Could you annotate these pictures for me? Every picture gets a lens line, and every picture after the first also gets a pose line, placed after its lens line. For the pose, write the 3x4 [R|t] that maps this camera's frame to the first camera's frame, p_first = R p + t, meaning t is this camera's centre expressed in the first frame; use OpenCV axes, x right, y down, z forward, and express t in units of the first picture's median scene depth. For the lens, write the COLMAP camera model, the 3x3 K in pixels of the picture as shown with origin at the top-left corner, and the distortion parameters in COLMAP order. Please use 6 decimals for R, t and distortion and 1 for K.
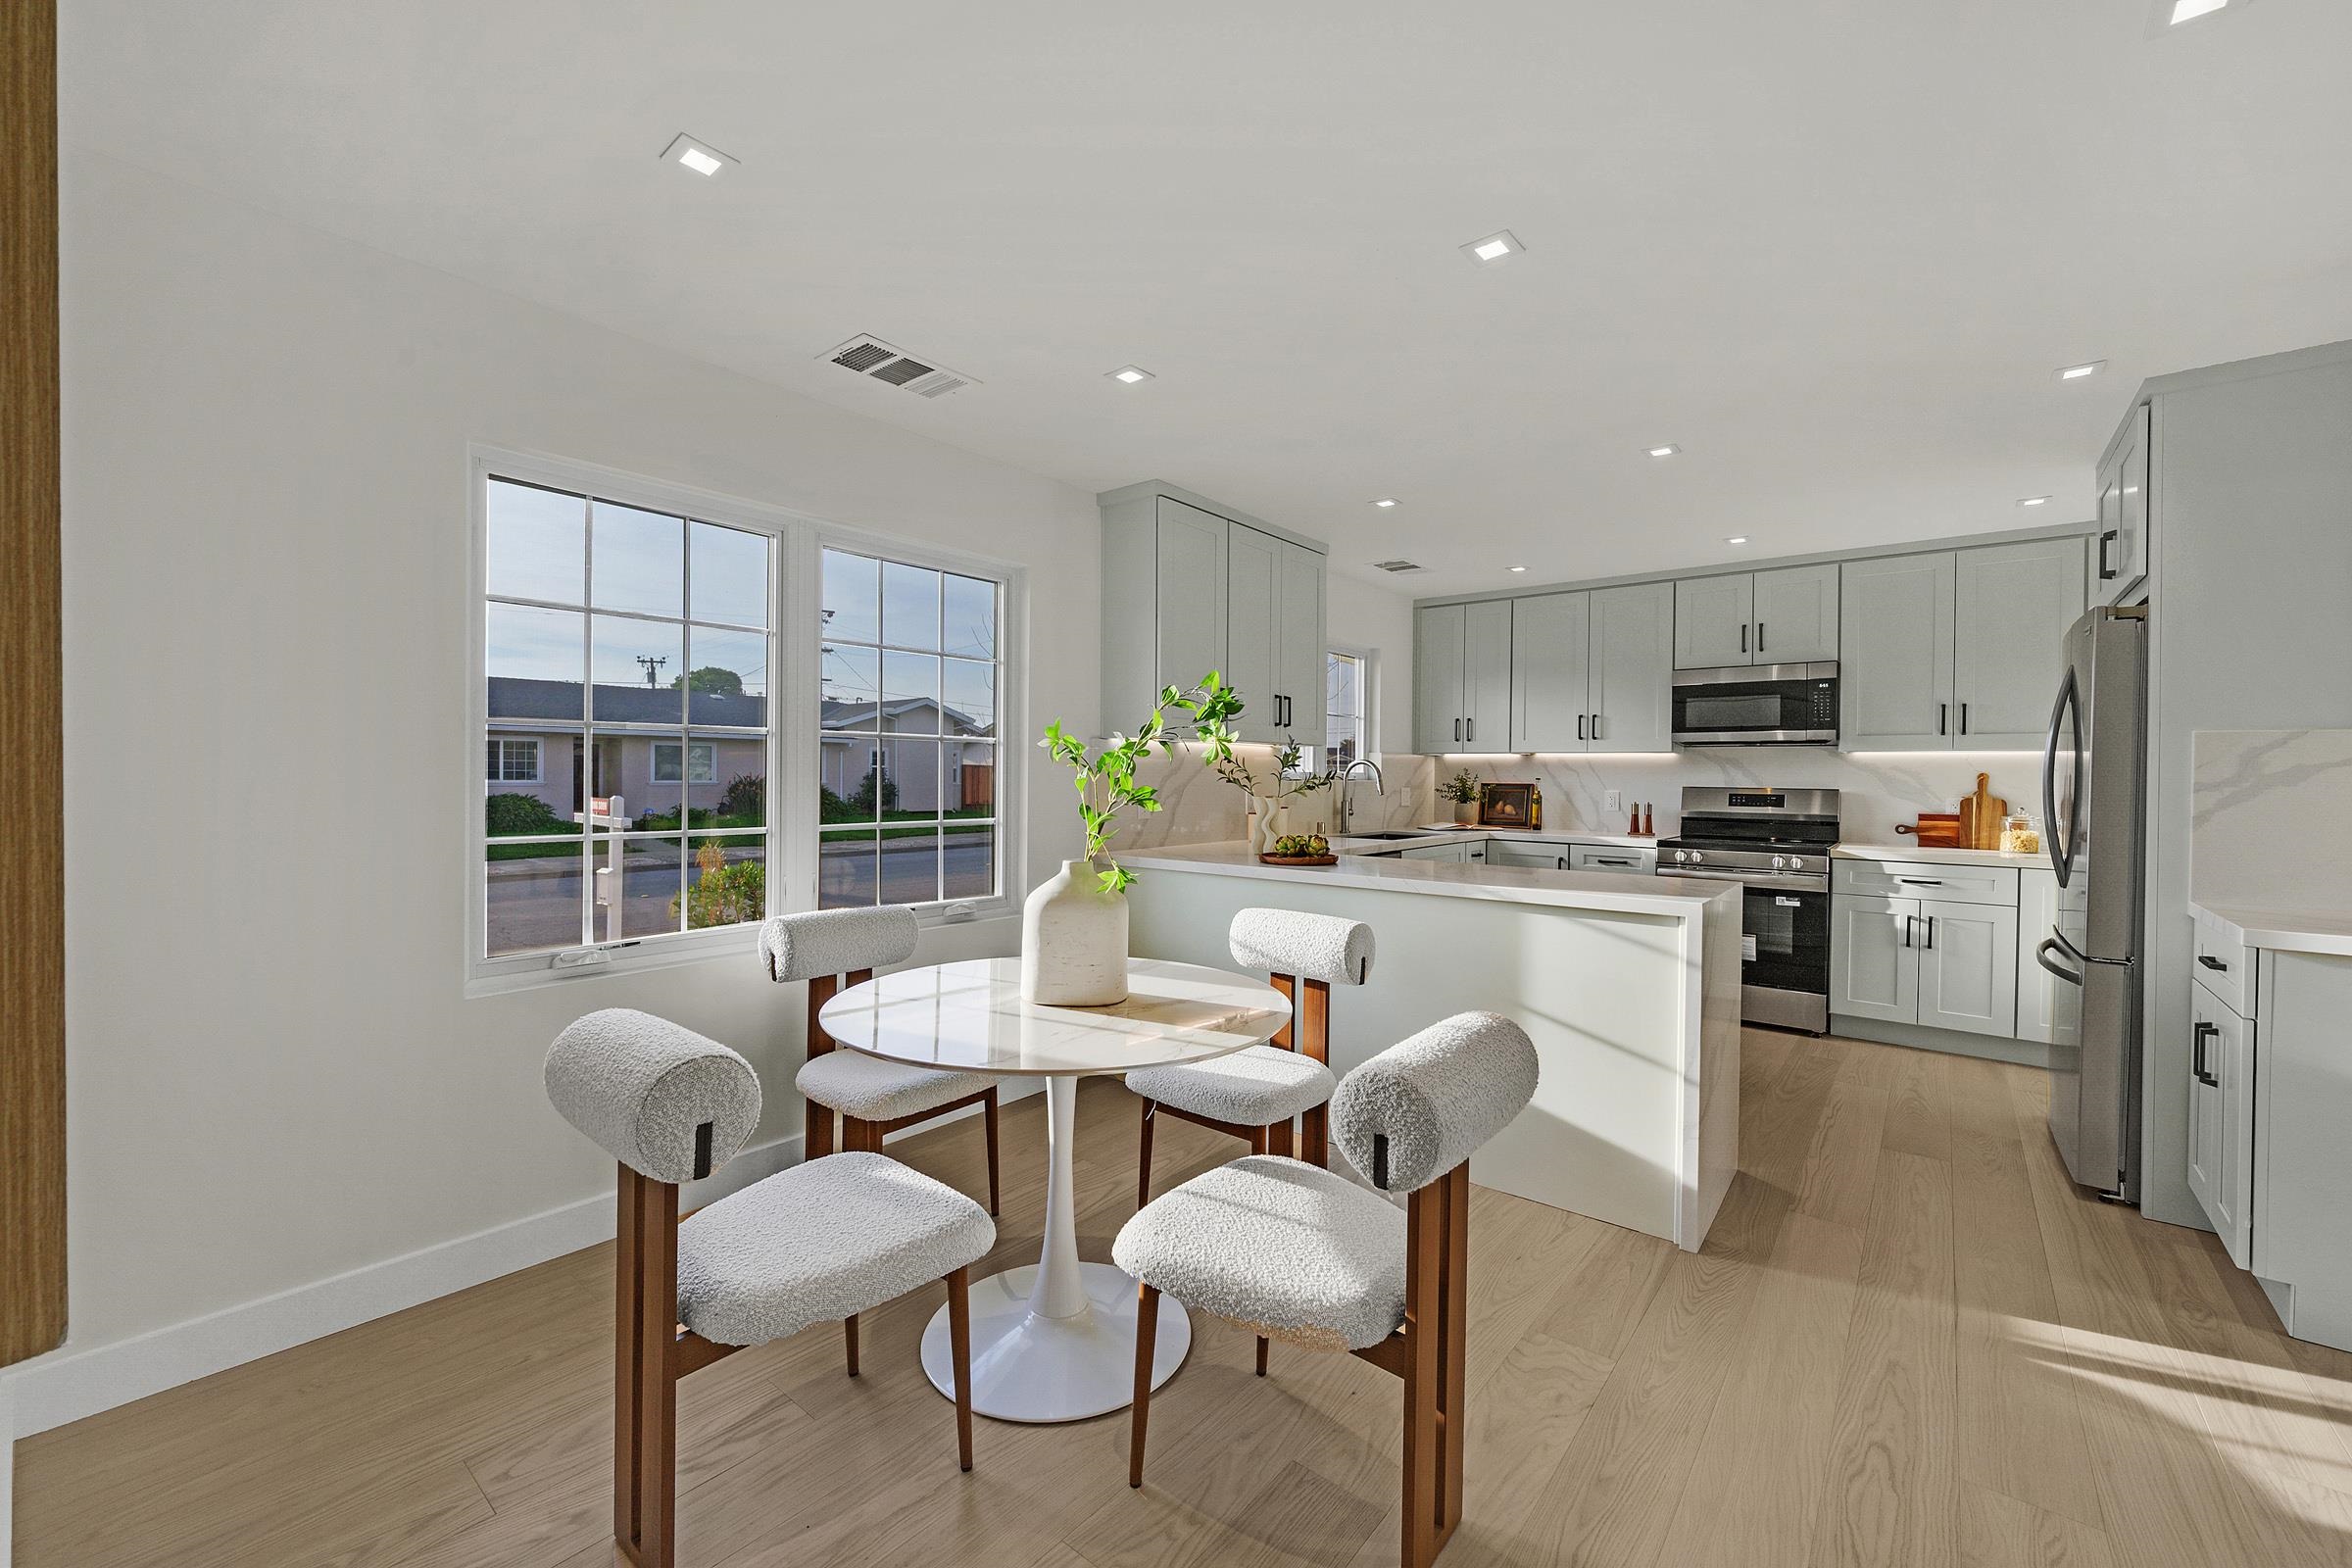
lens RADIAL K [[936.5, 0, 1180.1], [0, 936.5, 791.1], [0, 0, 1]] dist [-0.006025, -0.000328]
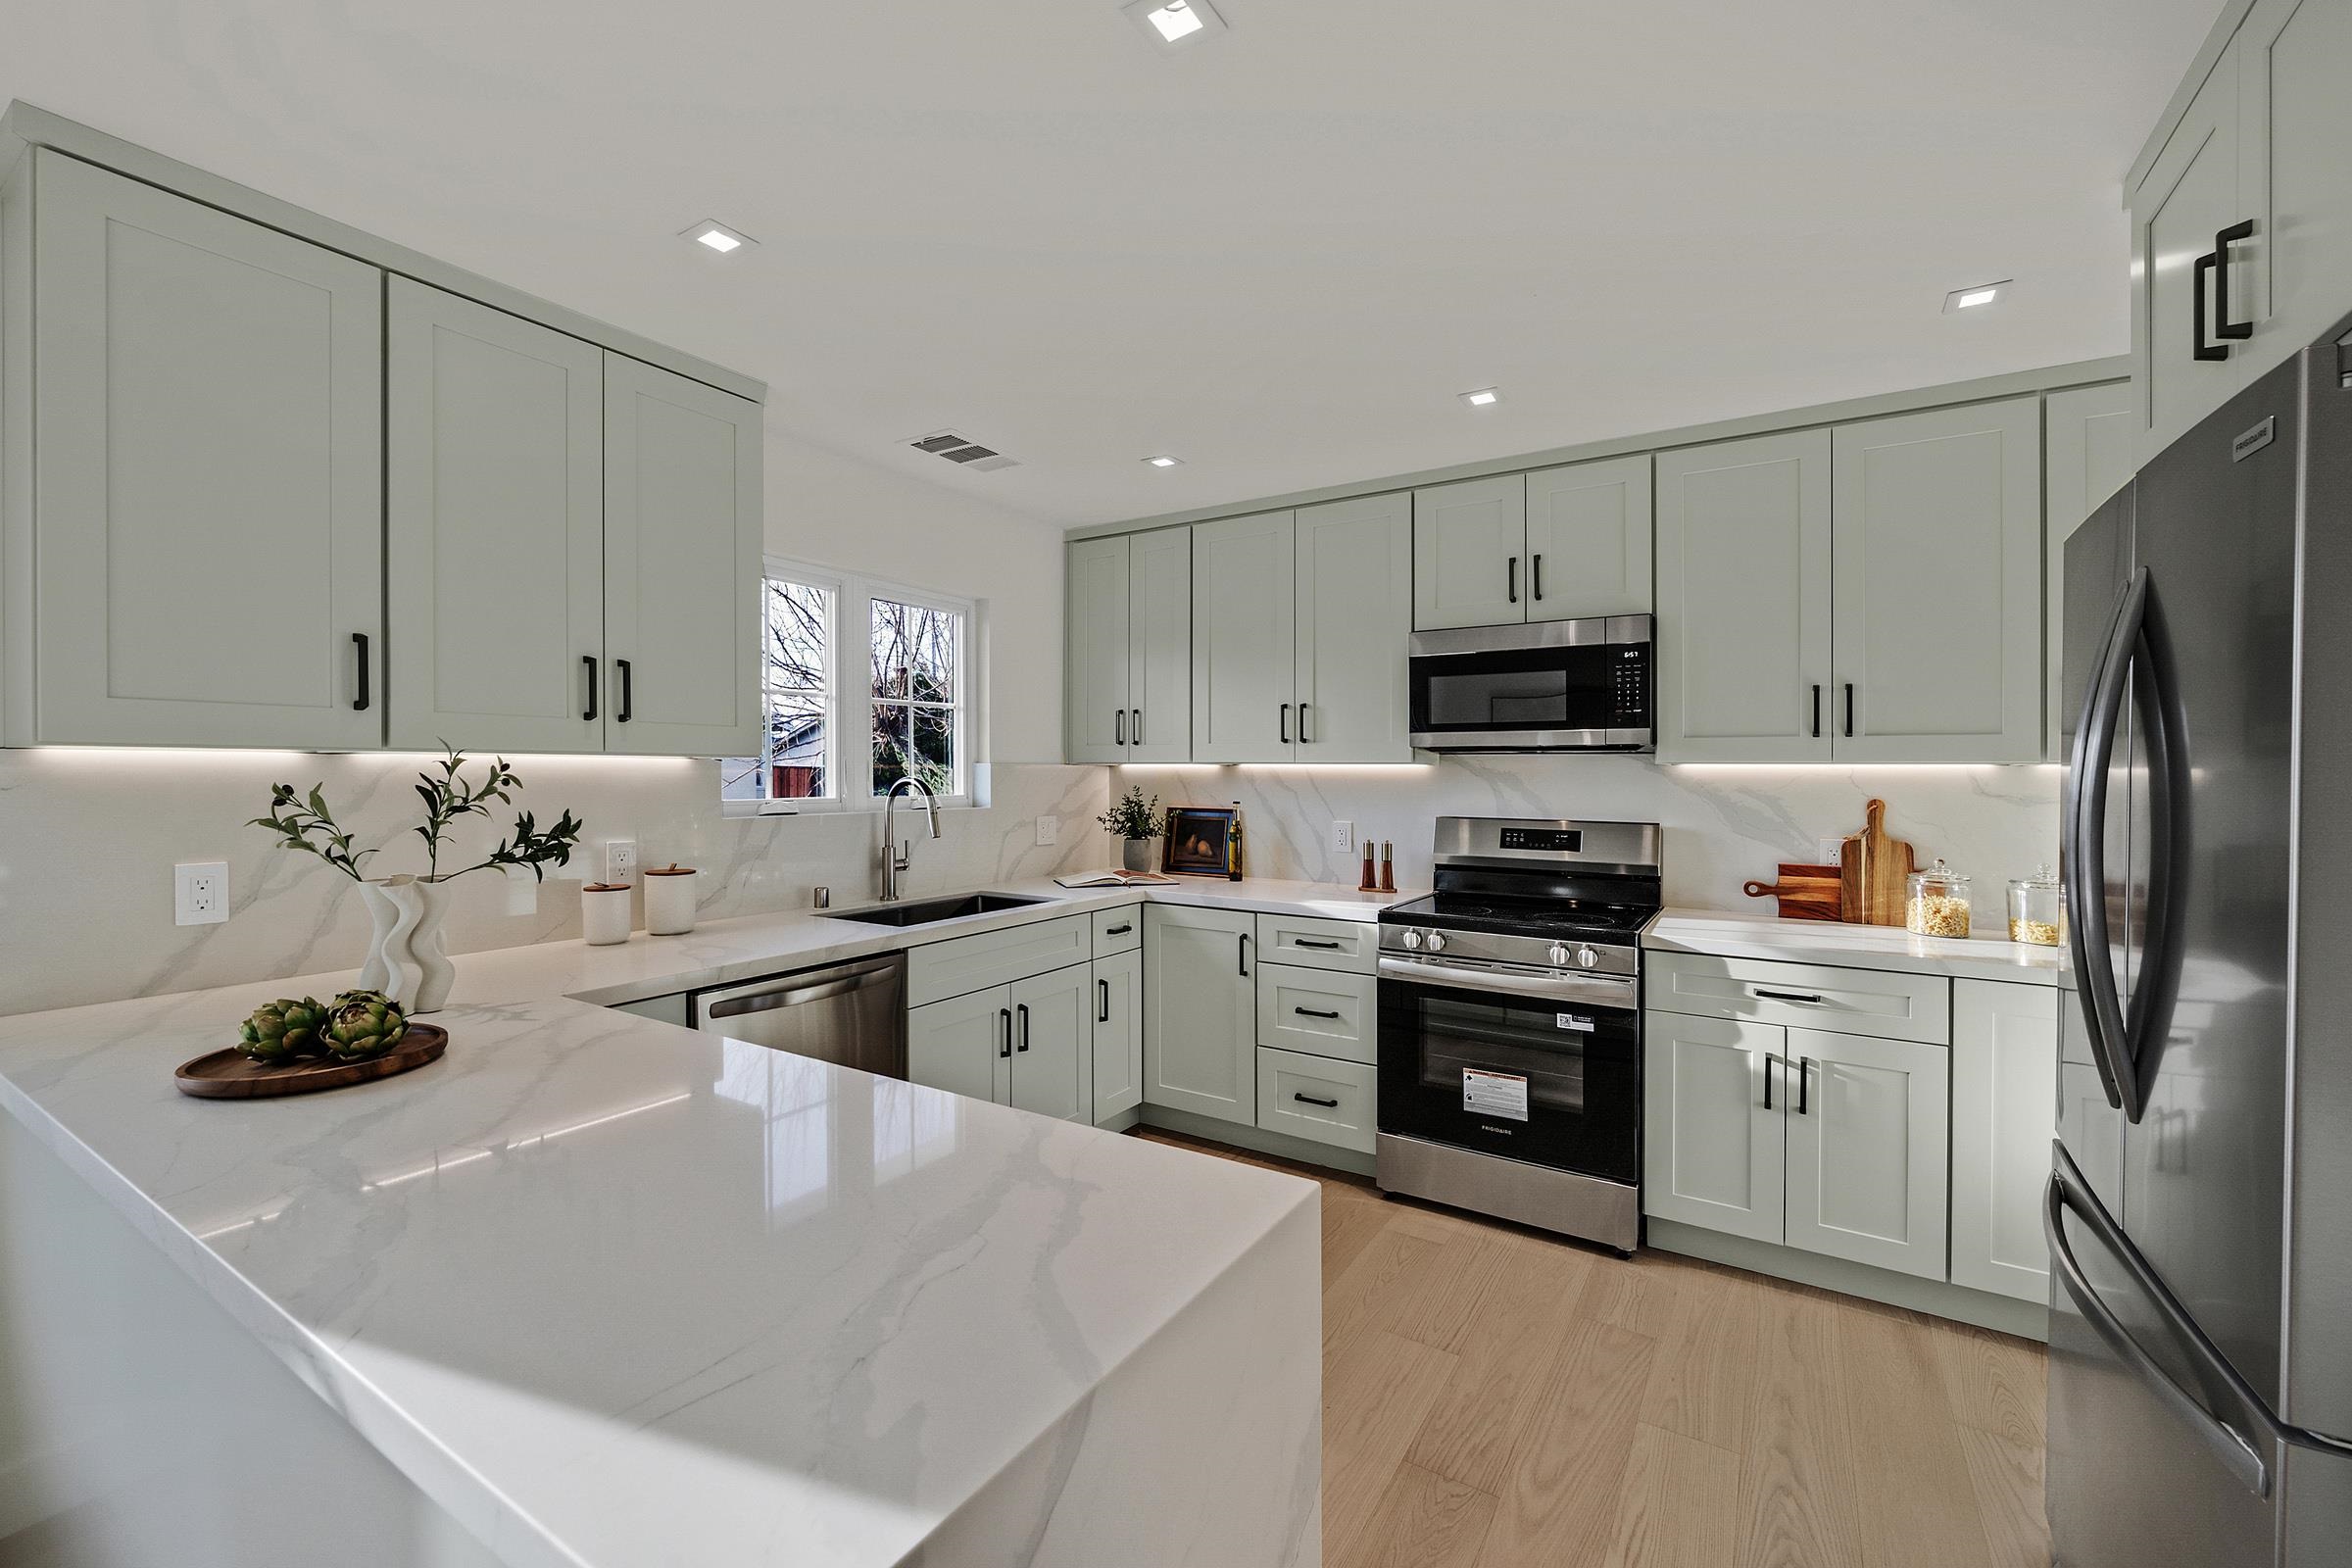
lens RADIAL K [[936.5, 0, 1182.8], [0, 936.5, 776.9], [0, 0, 1]] dist [-0.006025, -0.000328]
pose [[0.993310, -0.003643, 0.115424, 0.332036], [0.005204, 0.999899, -0.013229, -0.027844], [-0.115364, 0.013741, 0.993228, 0.435164]]
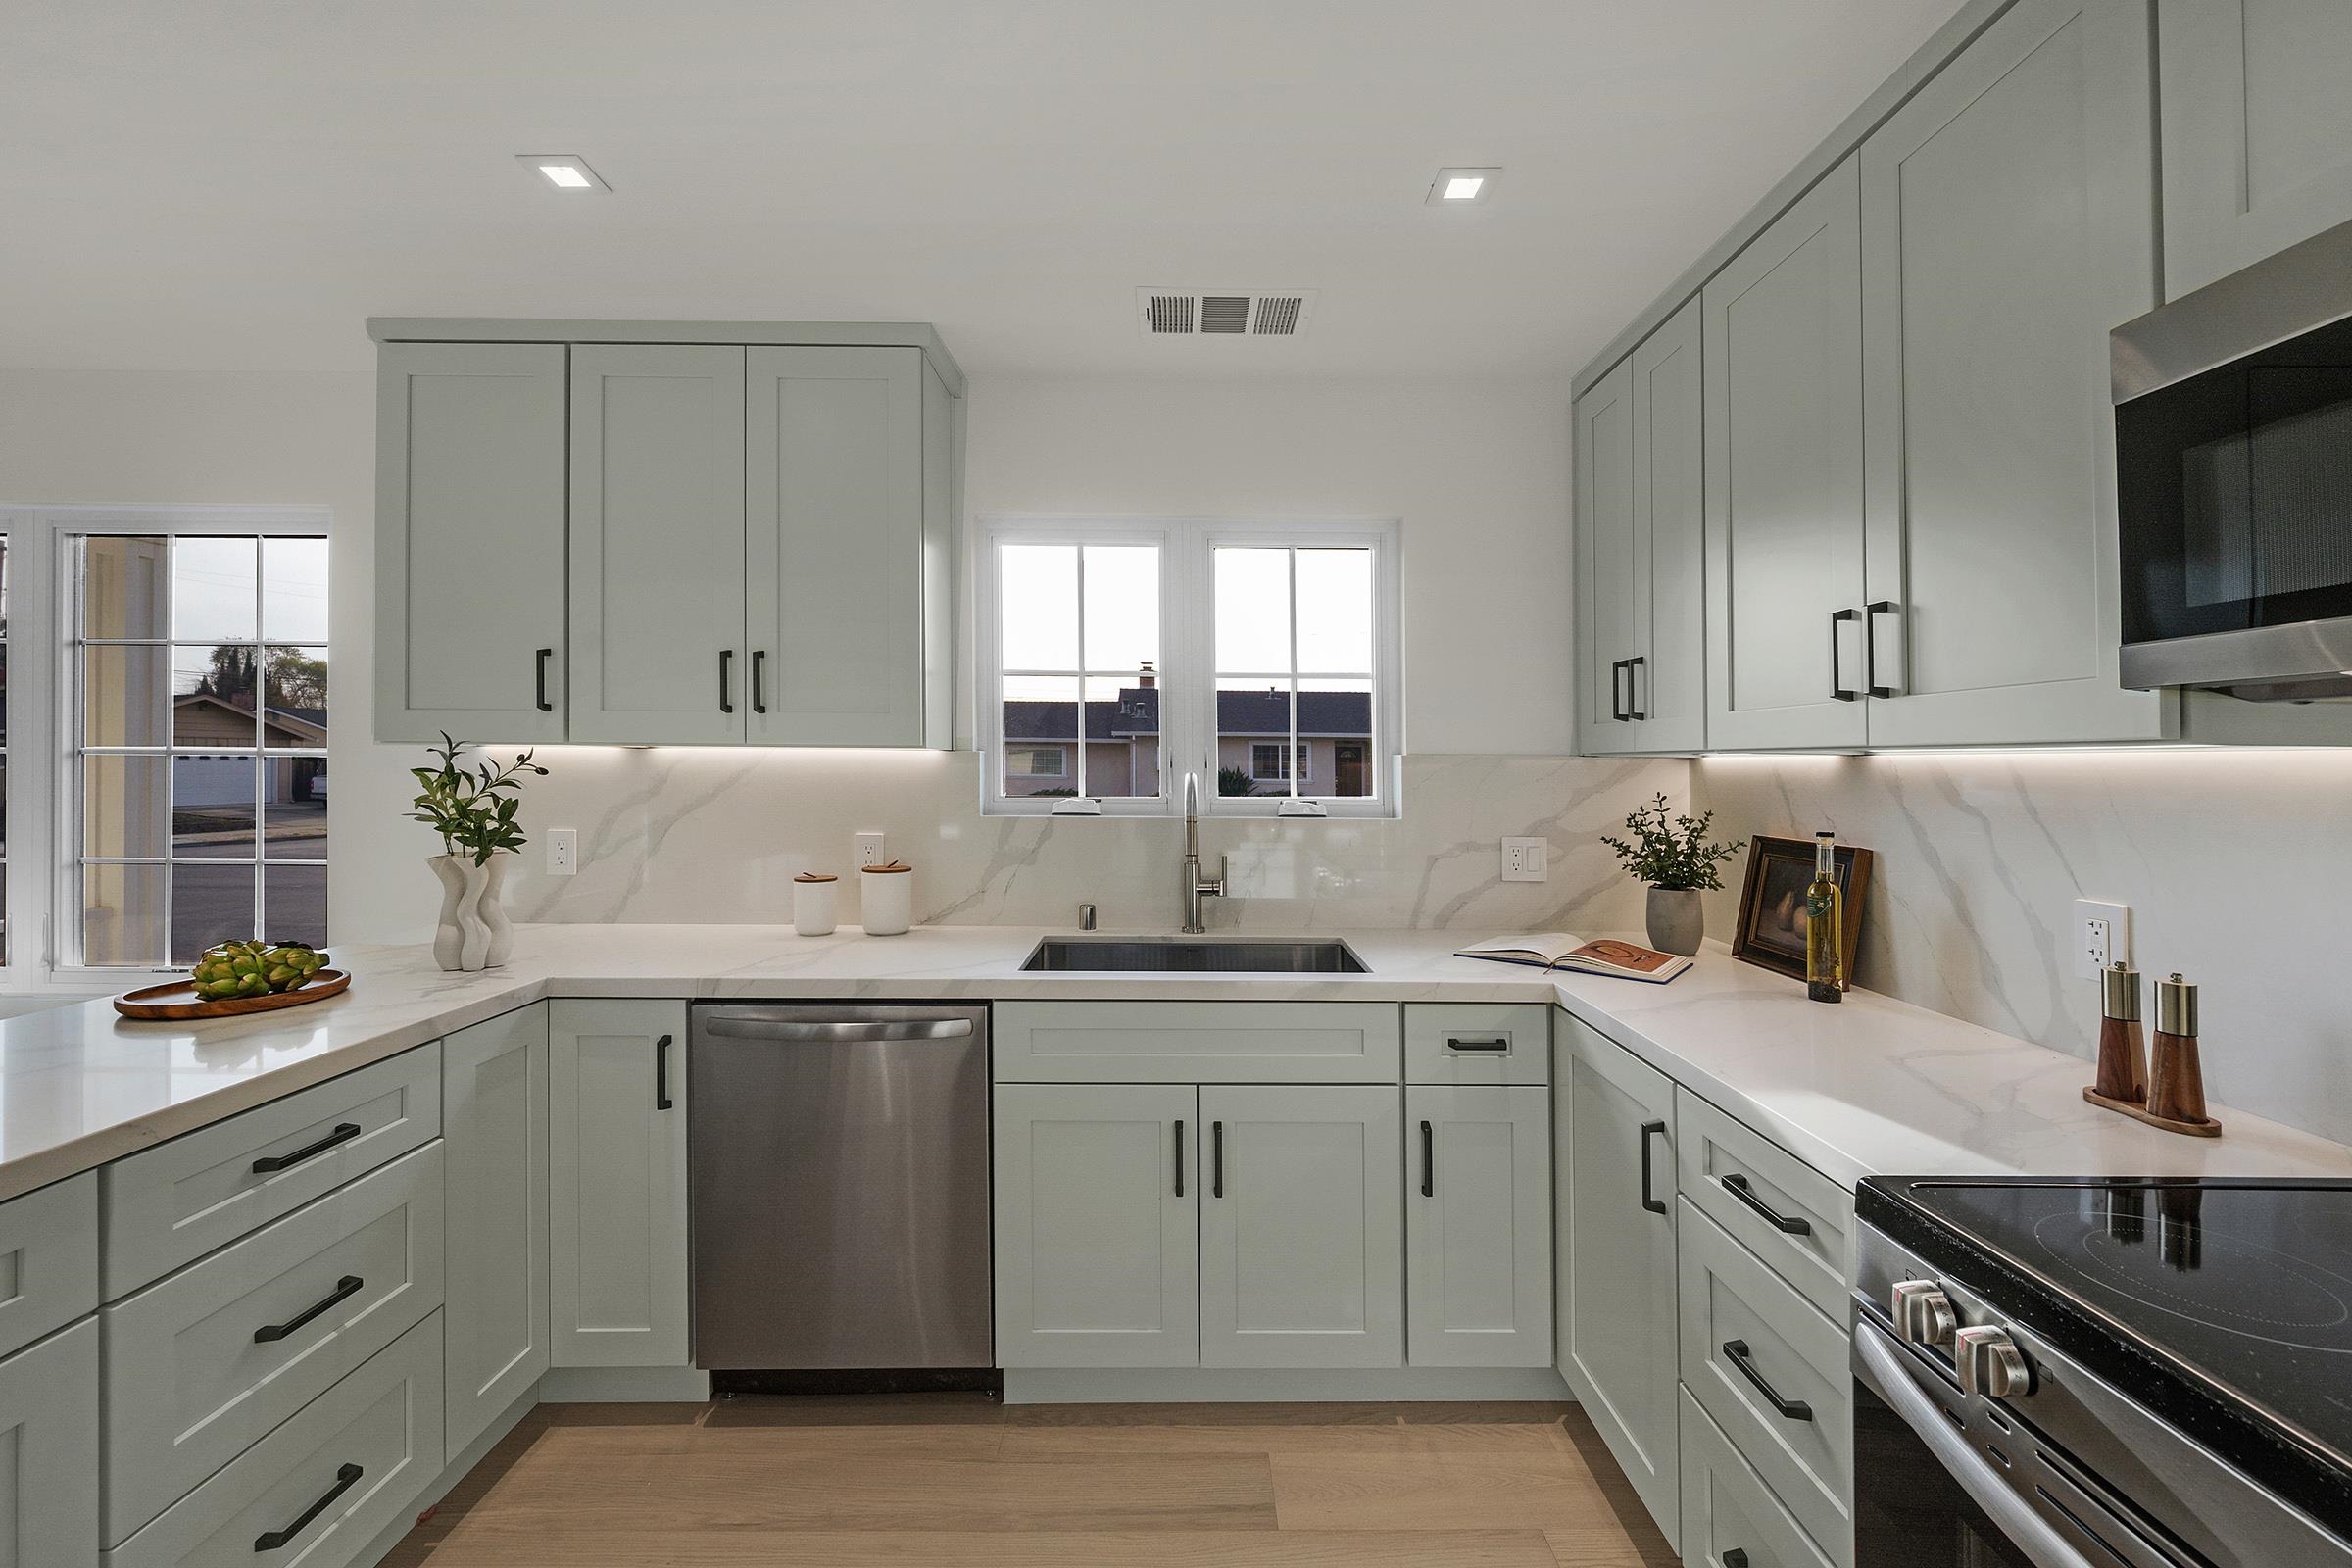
lens RADIAL K [[936.5, 0, 1188.6], [0, 936.5, 761.5], [0, 0, 1]] dist [-0.006025, -0.000328]
pose [[0.646001, -0.003577, -0.763329, 0.592896], [-0.018843, 0.999610, -0.020631, -0.033191], [0.763104, 0.027711, 0.645681, 0.784207]]
